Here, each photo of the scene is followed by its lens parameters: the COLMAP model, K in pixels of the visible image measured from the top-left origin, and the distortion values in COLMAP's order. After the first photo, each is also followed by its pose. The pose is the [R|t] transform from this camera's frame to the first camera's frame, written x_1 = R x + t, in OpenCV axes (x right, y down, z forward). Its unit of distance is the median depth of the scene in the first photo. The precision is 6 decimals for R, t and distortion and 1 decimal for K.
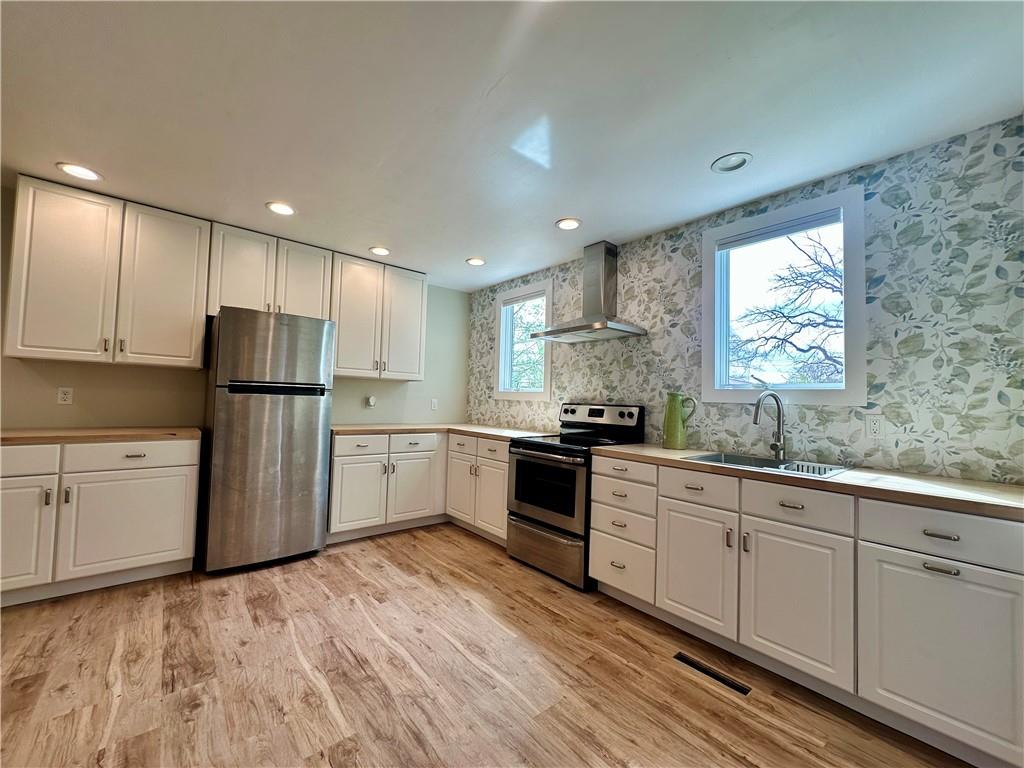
lens RADIAL K [[407.5, 0, 511.9], [0, 407.5, 385.8], [0, 0, 1]] dist [-0.003833, 0.000540]
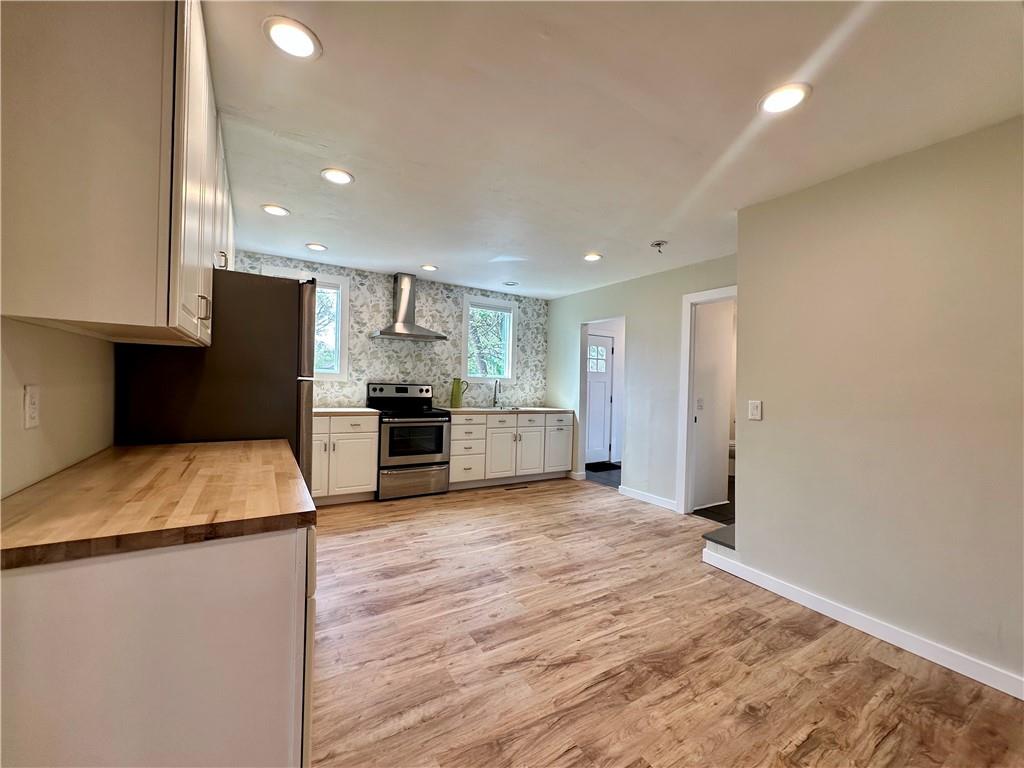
lens RADIAL K [[407.5, 0, 511.2], [0, 407.5, 385.1], [0, 0, 1]] dist [-0.003833, 0.000540]
pose [[0.149930, -0.030369, 0.988230, -1.499322], [-0.063285, 0.997184, 0.040246, -0.044924], [-0.986669, -0.068574, 0.147586, 0.497534]]
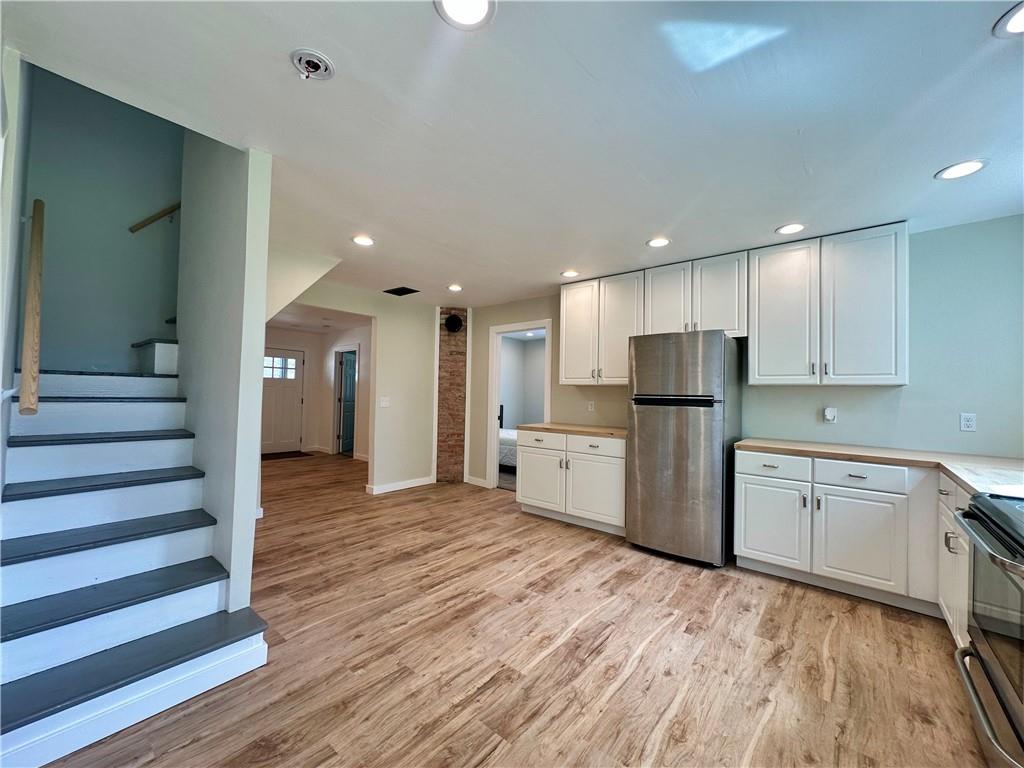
lens RADIAL K [[407.5, 0, 511.1], [0, 407.5, 387.9], [0, 0, 1]] dist [-0.003833, 0.000540]
pose [[0.166025, -0.036297, -0.985453, 0.499701], [0.023821, 0.999178, -0.032789, -0.002208], [0.985834, -0.018031, 0.166754, 0.423597]]
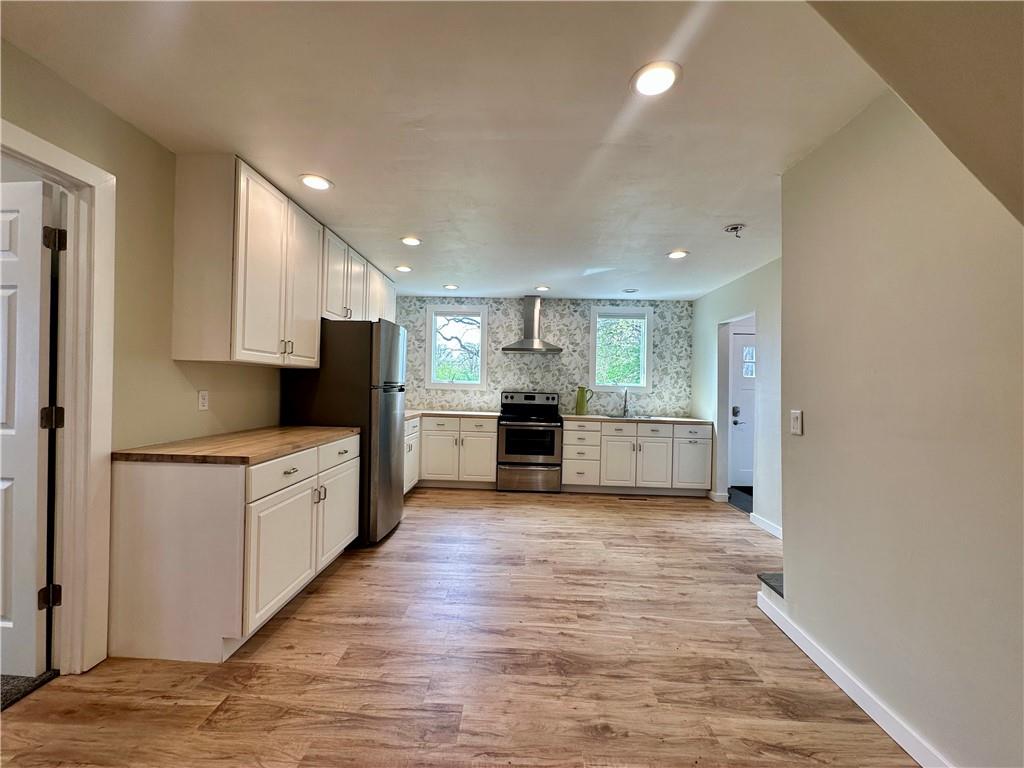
lens RADIAL K [[407.5, 0, 510.9], [0, 407.5, 385.3], [0, 0, 1]] dist [-0.003833, 0.000540]
pose [[0.669486, -0.011513, 0.742736, -1.373317], [-0.031544, 0.998537, 0.043911, -0.070245], [-0.742155, -0.052827, 0.668143, -0.072500]]
